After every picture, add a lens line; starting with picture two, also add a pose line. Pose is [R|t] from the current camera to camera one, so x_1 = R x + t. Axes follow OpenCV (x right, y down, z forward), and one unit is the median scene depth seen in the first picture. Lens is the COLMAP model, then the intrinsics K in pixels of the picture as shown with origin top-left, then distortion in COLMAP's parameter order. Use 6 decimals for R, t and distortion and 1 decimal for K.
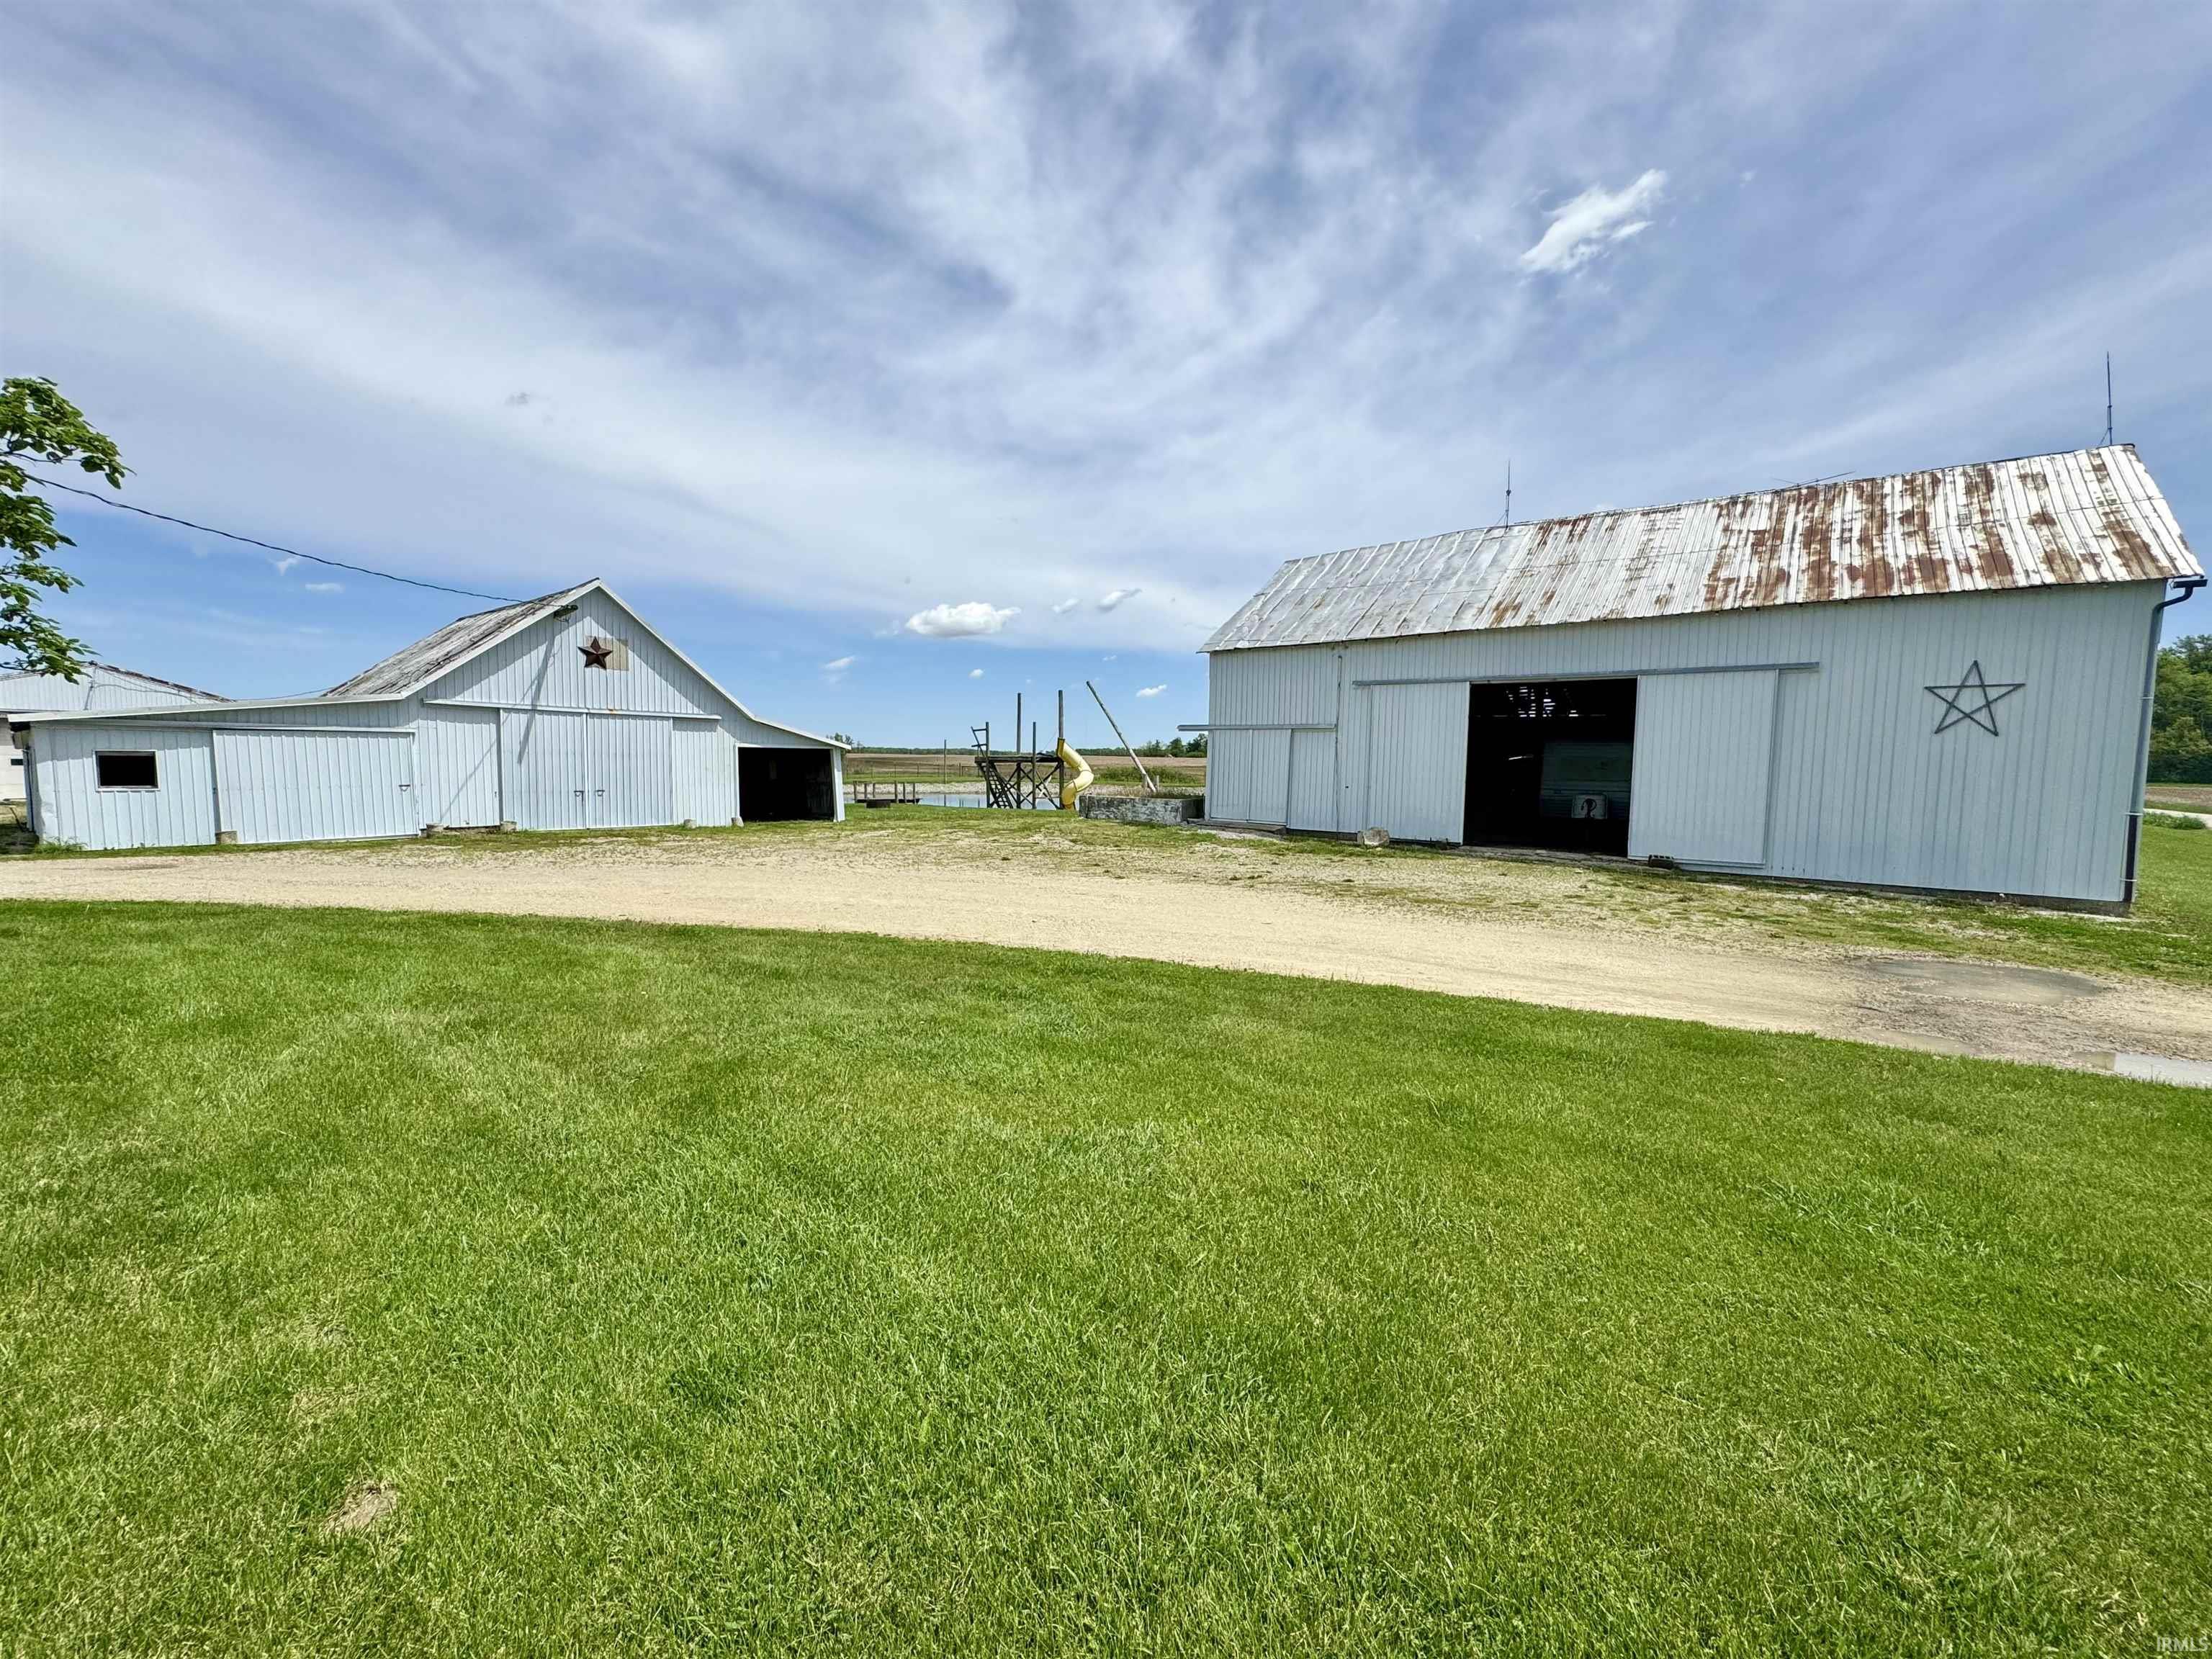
lens RADIAL K [[881.9, 0, 1106.0], [0, 881.9, 829.5], [0, 0, 1]] dist [-0.004720, 0.000394]
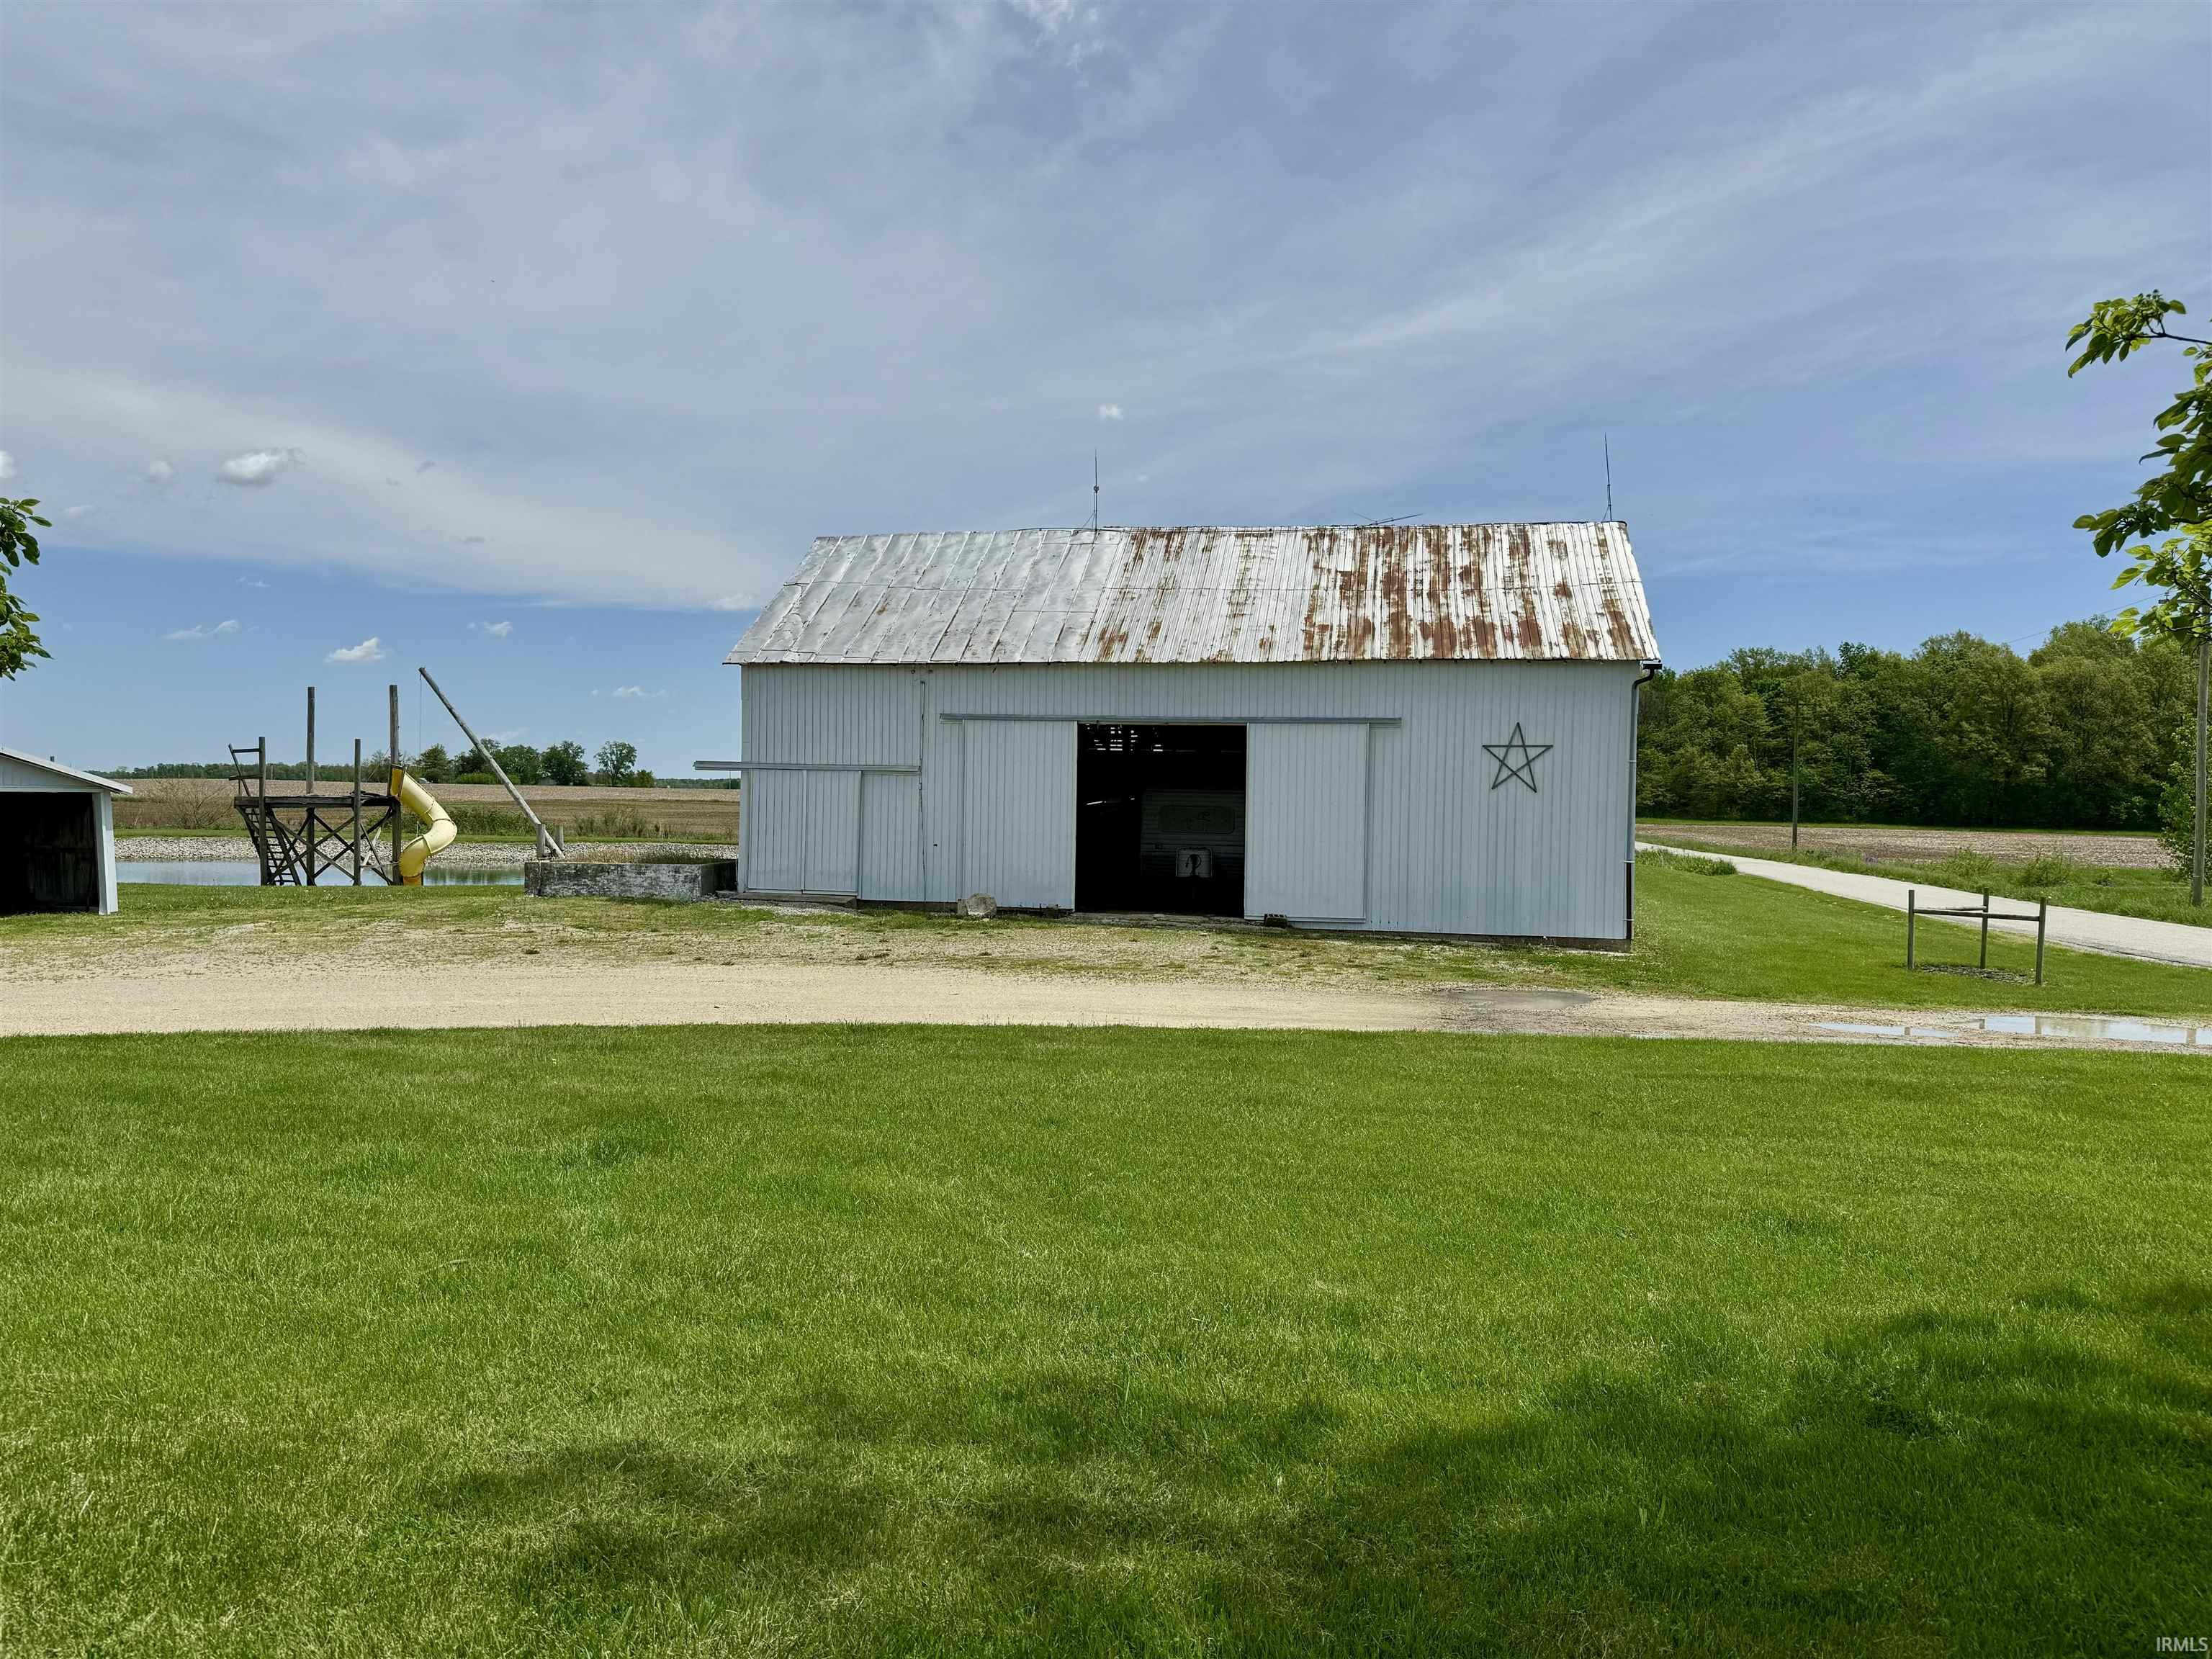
lens RADIAL K [[1525.0, 0, 1106.0], [0, 1525.0, 829.5], [0, 0, 1]] dist [0.122016, -0.001313]
pose [[0.882443, -0.009763, 0.470317, -0.295042], [0.034019, 0.998491, -0.043101, 0.003361], [-0.469187, 0.054034, 0.881444, -0.358350]]
